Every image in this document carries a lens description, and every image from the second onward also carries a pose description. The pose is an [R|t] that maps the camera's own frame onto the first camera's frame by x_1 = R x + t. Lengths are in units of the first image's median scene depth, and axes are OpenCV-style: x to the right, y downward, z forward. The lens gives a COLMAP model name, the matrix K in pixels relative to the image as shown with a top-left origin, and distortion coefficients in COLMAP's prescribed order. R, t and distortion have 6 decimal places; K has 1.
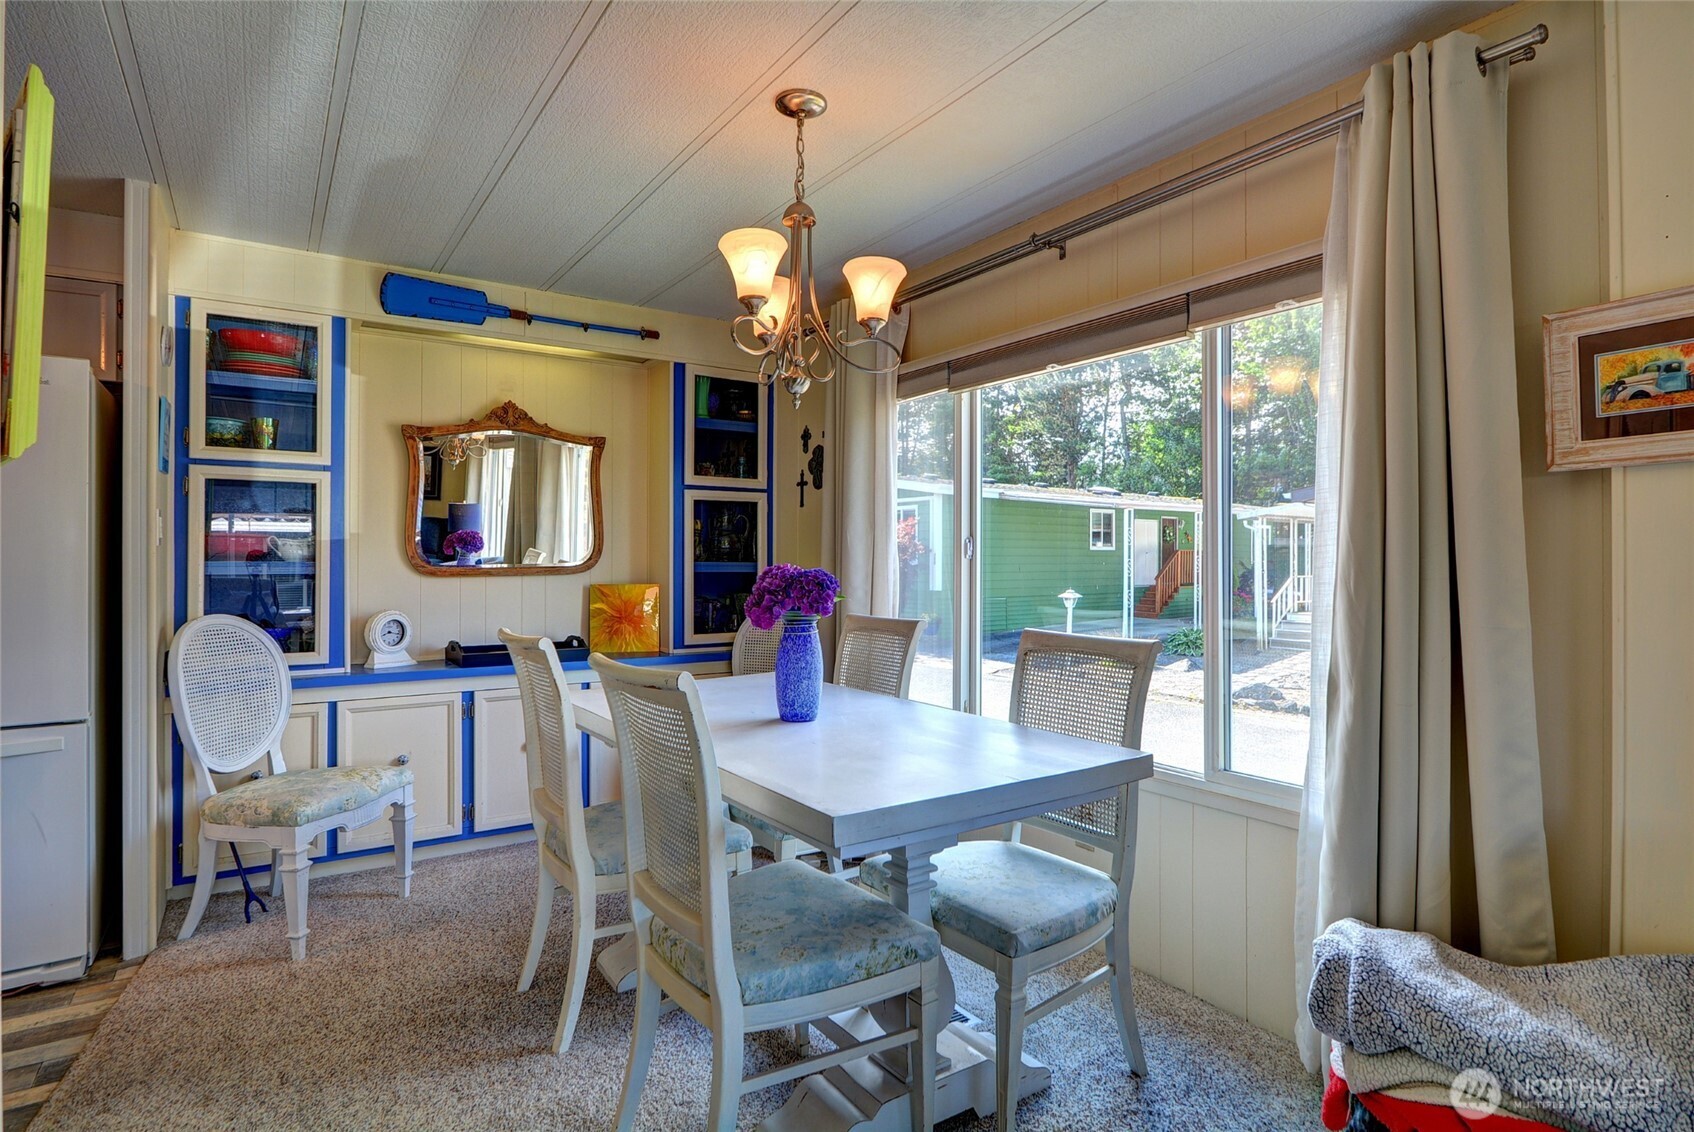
lens RADIAL K [[890.0, 0, 842.6], [0, 890.0, 552.6], [0, 0, 1]] dist [-0.003371, -0.000588]
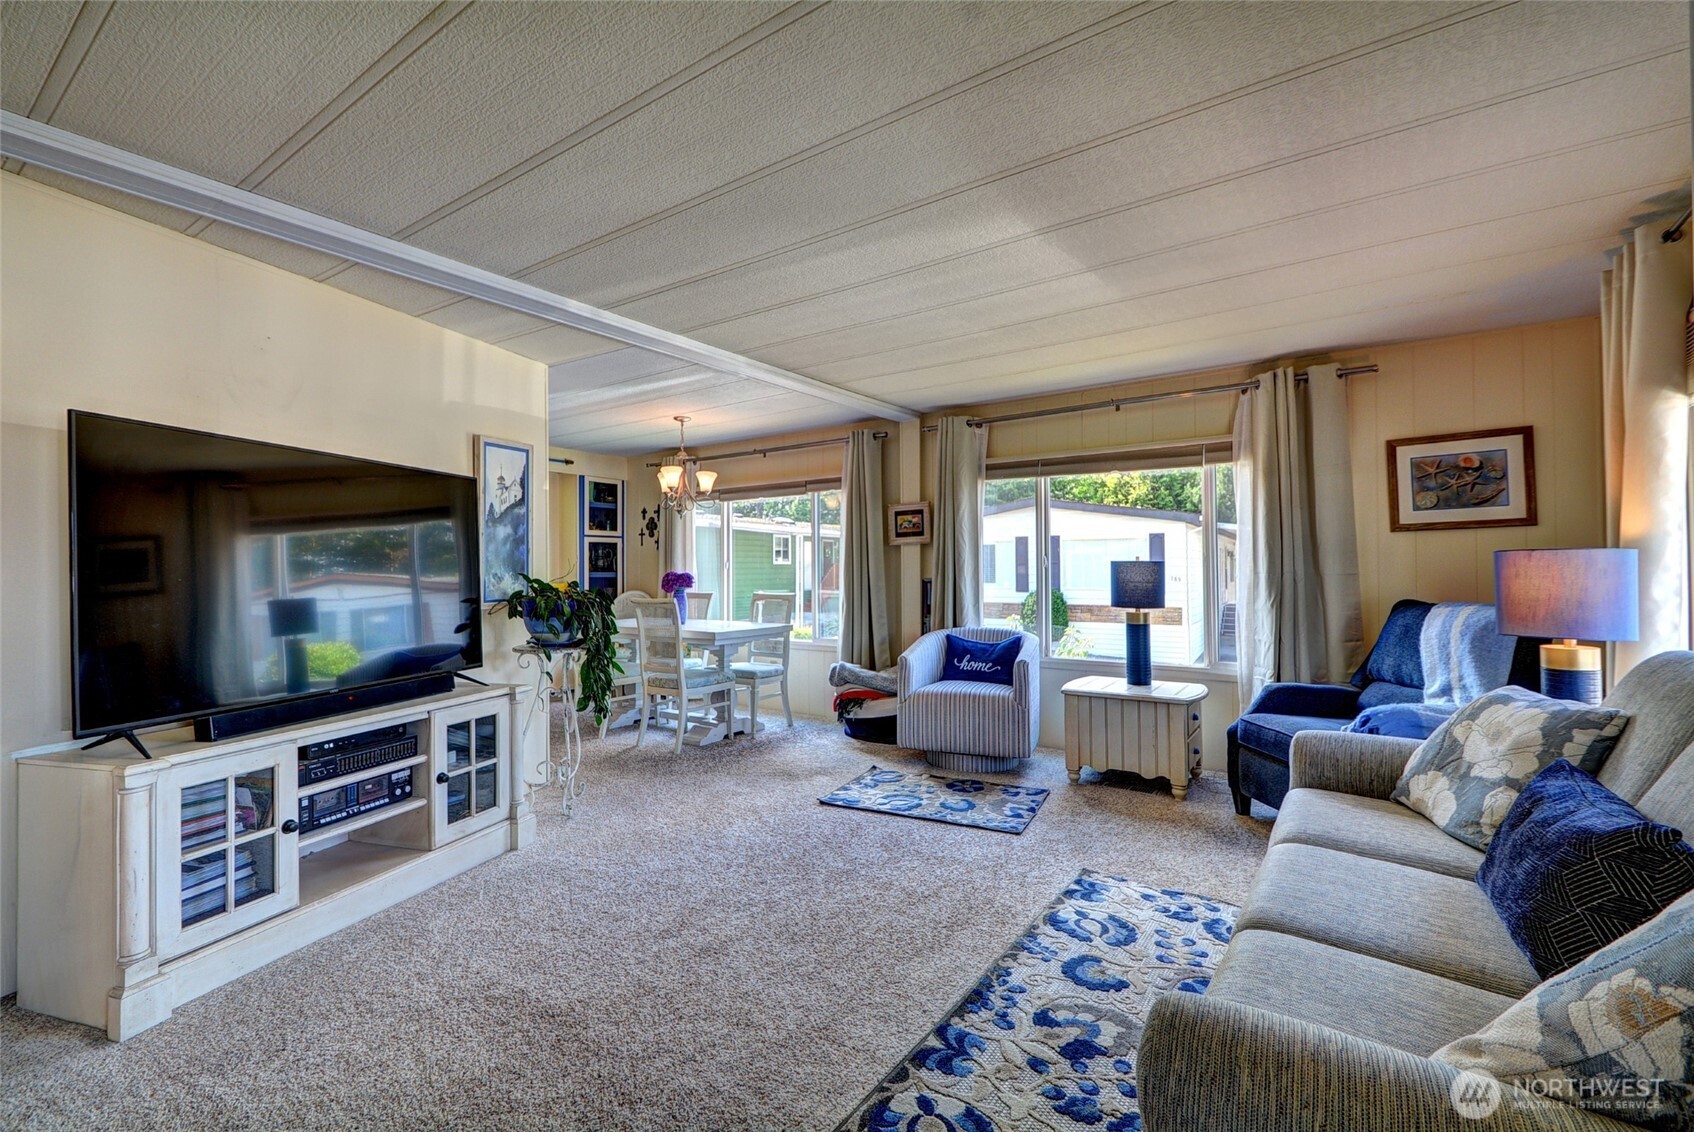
lens RADIAL K [[748.6, 0, 841.2], [0, 748.6, 560.1], [0, 0, 1]] dist [0.005018, -0.001049]
pose [[0.934920, -0.002539, 0.354848, -0.242430], [0.005721, 0.999952, -0.007920, -0.000272], [-0.354811, 0.009435, 0.934890, -0.850864]]
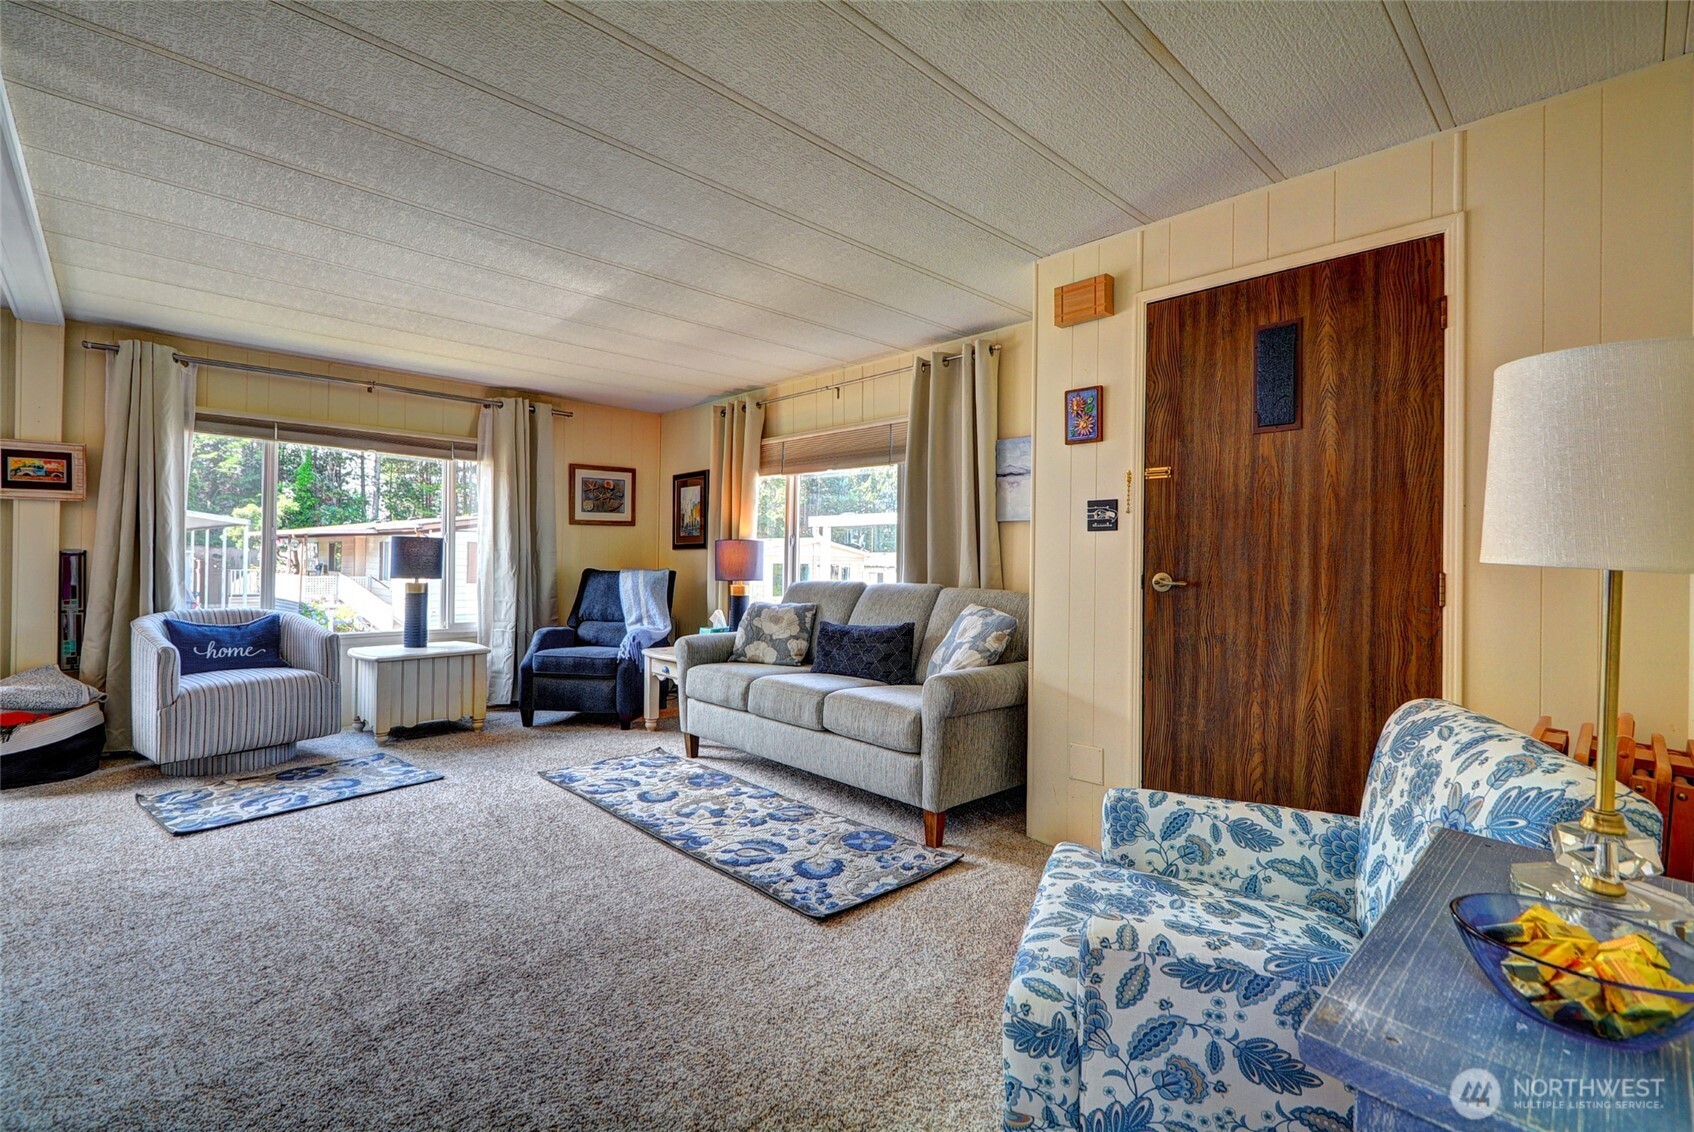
lens RADIAL K [[748.6, 0, 839.8], [0, 748.6, 562.9], [0, 0, 1]] dist [0.005018, -0.001049]
pose [[-0.183047, -0.006946, 0.983080, -0.771797], [-0.016568, 0.999855, 0.003979, 0.020157], [-0.982964, -0.015559, -0.183136, -0.443517]]
